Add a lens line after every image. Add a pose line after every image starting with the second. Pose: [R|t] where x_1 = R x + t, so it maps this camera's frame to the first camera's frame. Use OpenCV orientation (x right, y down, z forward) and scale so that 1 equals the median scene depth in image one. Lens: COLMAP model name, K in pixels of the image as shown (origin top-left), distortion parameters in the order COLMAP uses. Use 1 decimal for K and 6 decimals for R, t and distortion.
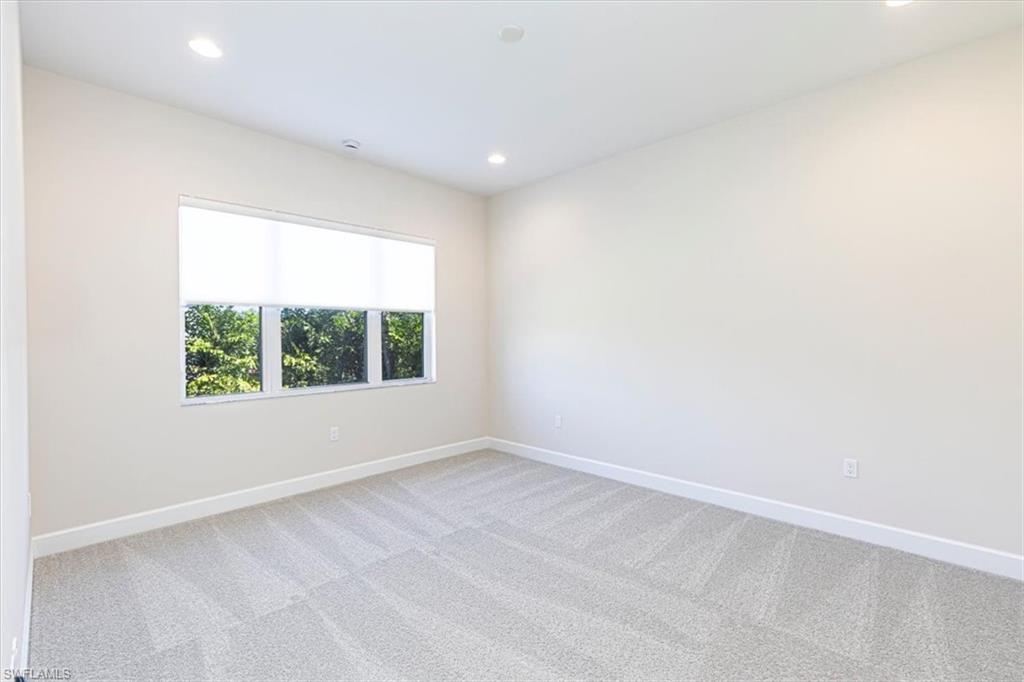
lens RADIAL K [[463.9, 0, 512.2], [0, 463.9, 342.4], [0, 0, 1]] dist [-0.002032, -0.000624]
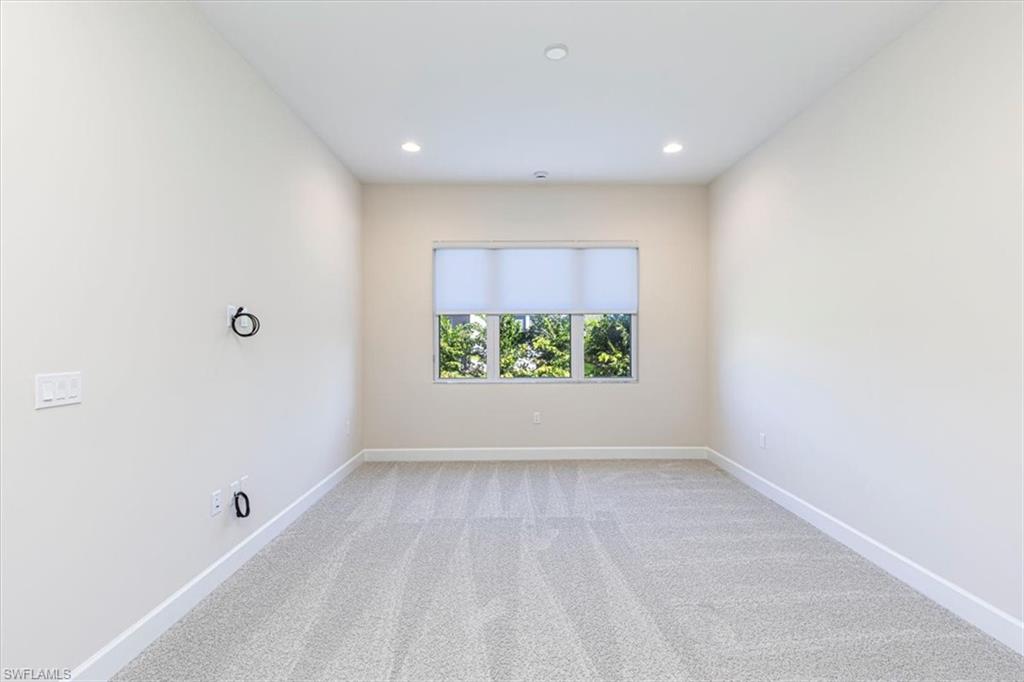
lens RADIAL K [[463.9, 0, 517.0], [0, 463.9, 342.5], [0, 0, 1]] dist [-0.002032, -0.000624]
pose [[0.694586, 0.011130, -0.719324, 0.434858], [-0.009540, 0.999935, 0.006260, -0.004901], [0.719346, 0.002514, 0.694647, 0.124083]]
